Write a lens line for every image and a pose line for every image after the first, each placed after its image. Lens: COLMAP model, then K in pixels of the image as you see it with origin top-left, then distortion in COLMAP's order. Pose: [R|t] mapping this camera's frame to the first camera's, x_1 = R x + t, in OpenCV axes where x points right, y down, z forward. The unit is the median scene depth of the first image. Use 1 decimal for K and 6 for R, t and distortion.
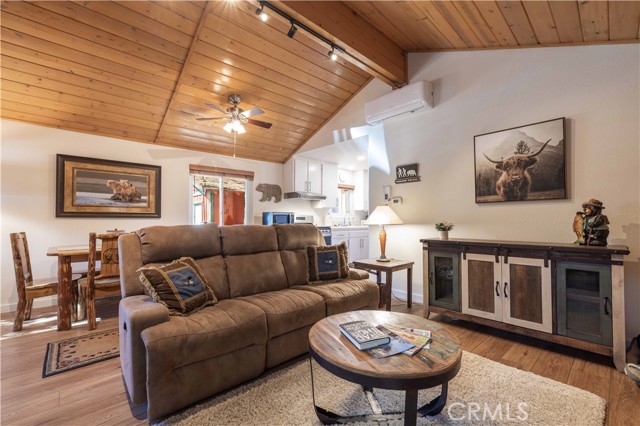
lens RADIAL K [[273.0, 0, 320.0], [0, 273.0, 213.0], [0, 0, 1]] dist [-0.000549, 0.000054]
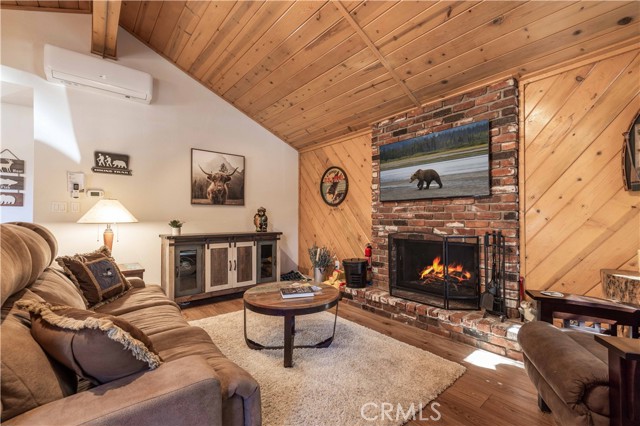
lens RADIAL K [[273.0, 0, 320.0], [0, 273.0, 213.0], [0, 0, 1]] dist [-0.000549, 0.000054]
pose [[0.059097, 0.023553, 0.997974, -0.594414], [-0.028188, 0.999362, -0.021917, 0.014325], [-0.997854, -0.026836, 0.059723, 0.352171]]
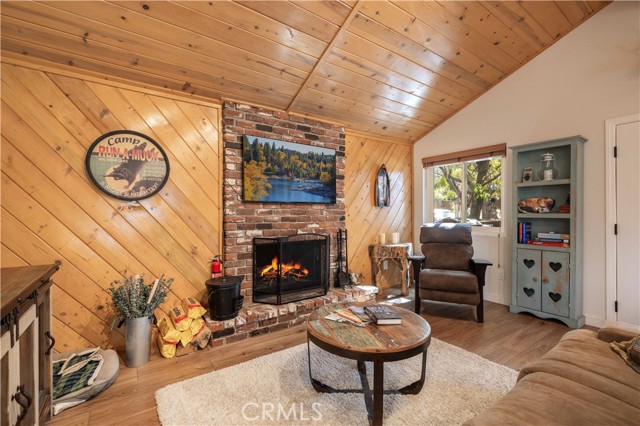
lens RADIAL K [[281.5, 0, 316.0], [0, 281.5, 213.0], [0, 0, 1]] dist [0.000929, 0.000297]
pose [[-0.989373, 0.005419, 0.145301, 0.114600], [0.001275, 0.999590, -0.028602, 0.002687], [-0.145397, -0.028113, -0.988974, 1.039681]]
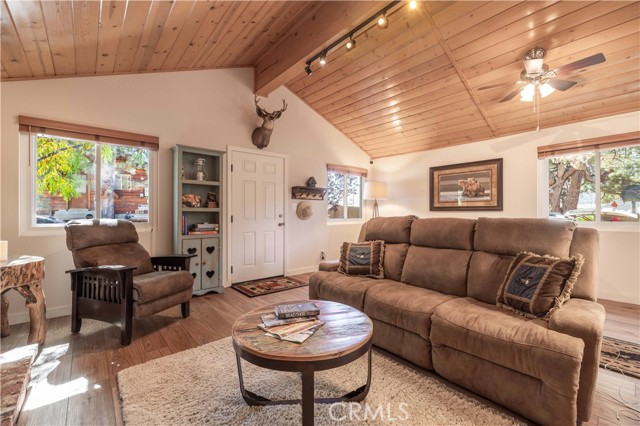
lens RADIAL K [[273.0, 0, 320.0], [0, 273.0, 213.0], [0, 0, 1]] dist [-0.000549, 0.000054]
pose [[-0.036335, 0.001733, -0.999338, 0.582679], [0.027129, 0.999632, 0.000747, 0.011449], [0.998971, -0.027083, -0.036369, 0.507696]]
